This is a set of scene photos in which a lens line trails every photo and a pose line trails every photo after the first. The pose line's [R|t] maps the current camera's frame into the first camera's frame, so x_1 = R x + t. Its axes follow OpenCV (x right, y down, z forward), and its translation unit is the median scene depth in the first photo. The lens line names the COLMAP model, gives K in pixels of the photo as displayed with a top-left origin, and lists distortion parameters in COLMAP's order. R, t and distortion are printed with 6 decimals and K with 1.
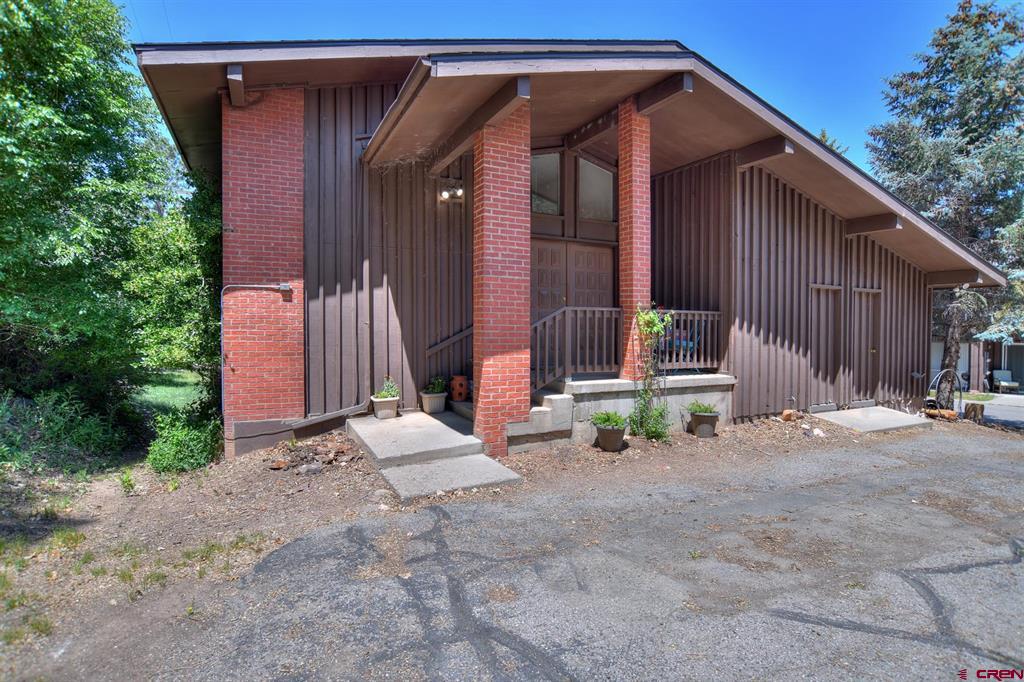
lens RADIAL K [[530.5, 0, 477.4], [0, 530.5, 319.4], [0, 0, 1]] dist [-0.056959, 0.002101]
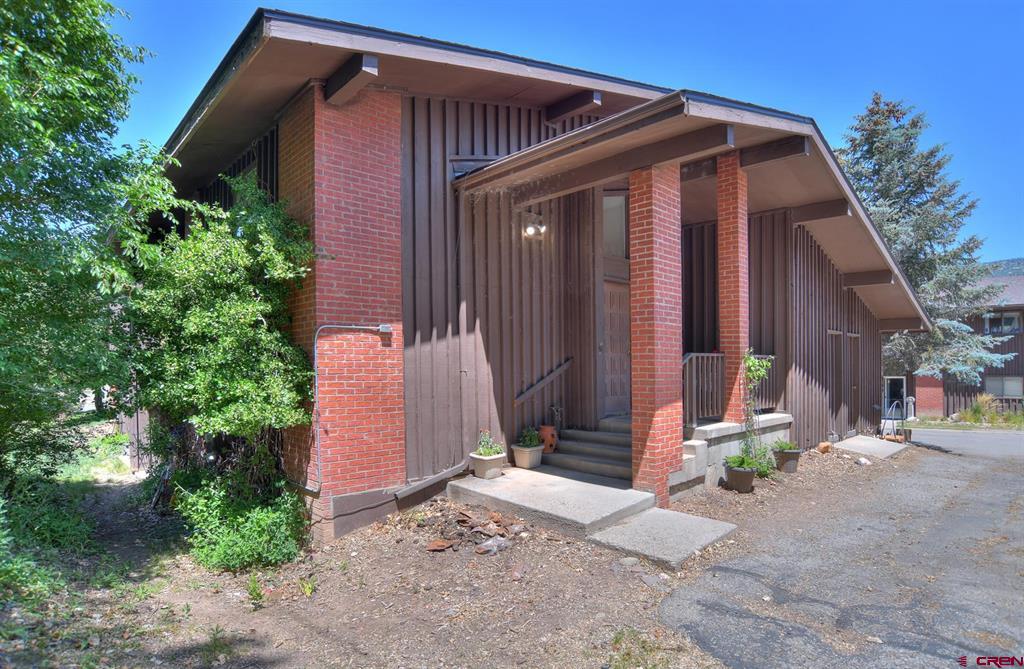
lens RADIAL K [[552.3, 0, 483.1], [0, 552.3, 349.6], [0, 0, 1]] dist [-0.078026, 0.030611]
pose [[0.948358, 0.001068, 0.317201, -0.505152], [0.003424, 0.999902, -0.013603, -0.016251], [-0.317184, 0.013986, 0.948261, 0.131577]]
